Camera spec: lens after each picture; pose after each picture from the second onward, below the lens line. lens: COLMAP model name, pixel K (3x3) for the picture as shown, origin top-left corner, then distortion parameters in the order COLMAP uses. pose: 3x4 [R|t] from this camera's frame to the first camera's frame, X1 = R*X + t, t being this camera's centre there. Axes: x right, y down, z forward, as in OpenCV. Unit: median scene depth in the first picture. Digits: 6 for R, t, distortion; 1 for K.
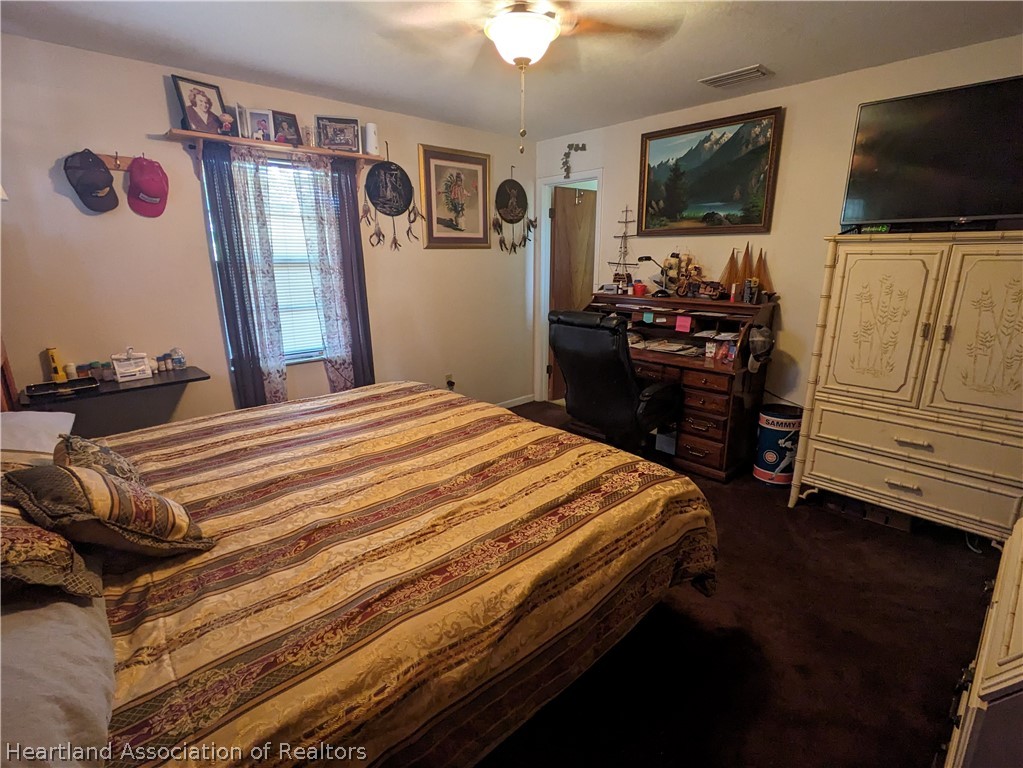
lens RADIAL K [[509.8, 0, 511.5], [0, 509.8, 384.0], [0, 0, 1]] dist [0.000207, -0.000181]
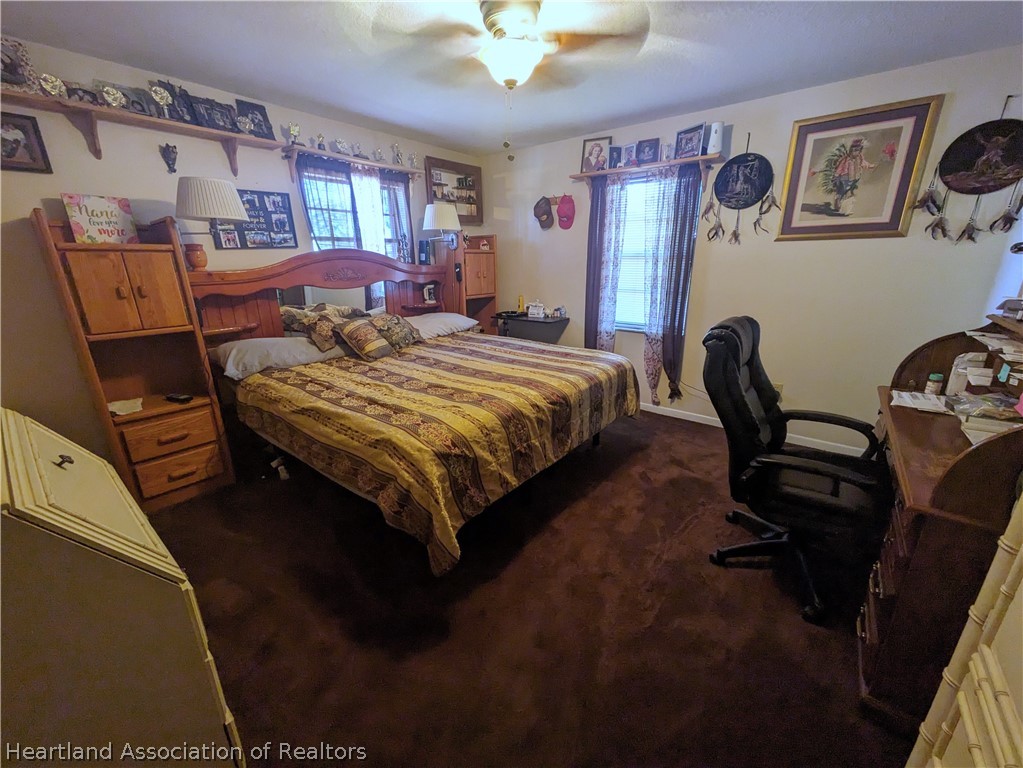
lens RADIAL K [[404.1, 0, 511.5], [0, 404.1, 384.0], [0, 0, 1]] dist [-0.001065, 0.000285]
pose [[0.147328, 0.298584, -0.942943, 0.626196], [-0.234960, 0.936622, 0.259871, -0.119983], [0.960775, 0.183267, 0.208146, 0.519195]]
